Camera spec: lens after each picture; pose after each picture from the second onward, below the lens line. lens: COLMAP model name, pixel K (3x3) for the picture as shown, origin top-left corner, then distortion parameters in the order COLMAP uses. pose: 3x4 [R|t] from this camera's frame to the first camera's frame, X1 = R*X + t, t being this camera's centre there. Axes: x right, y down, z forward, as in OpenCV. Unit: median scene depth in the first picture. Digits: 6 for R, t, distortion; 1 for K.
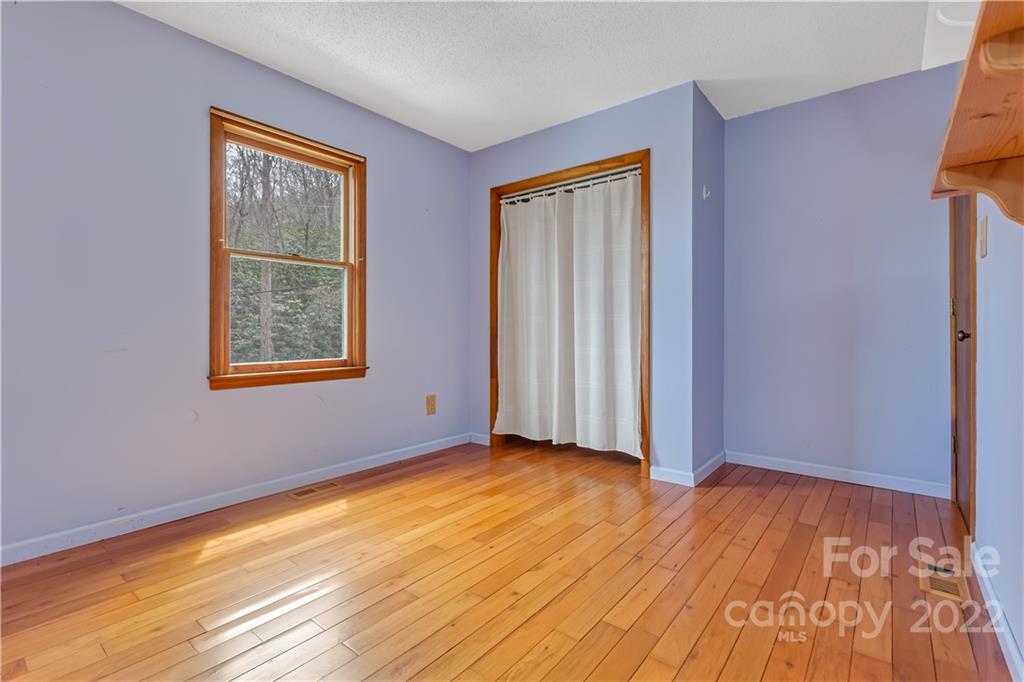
lens RADIAL K [[464.2, 0, 515.4], [0, 464.2, 339.5], [0, 0, 1]] dist [0.004463, -0.000752]
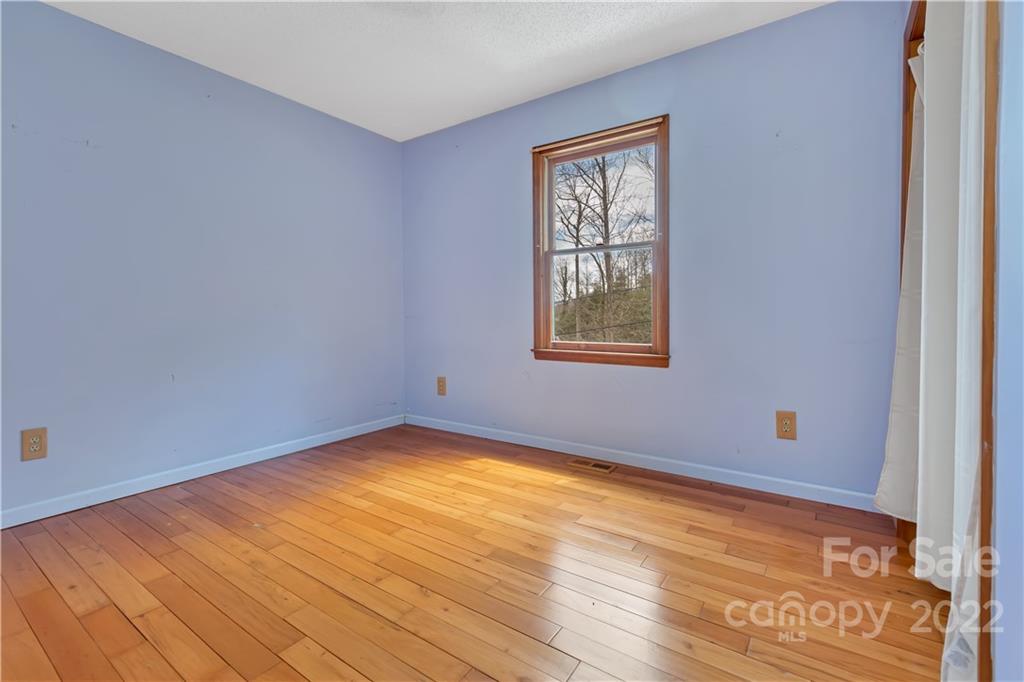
lens RADIAL K [[464.2, 0, 507.4], [0, 464.2, 335.3], [0, 0, 1]] dist [0.004463, -0.000752]
pose [[0.059339, 0.044944, -0.997226, 0.657651], [-0.012891, 0.998937, 0.044254, -0.018662], [0.998155, 0.010229, 0.059855, 0.802774]]
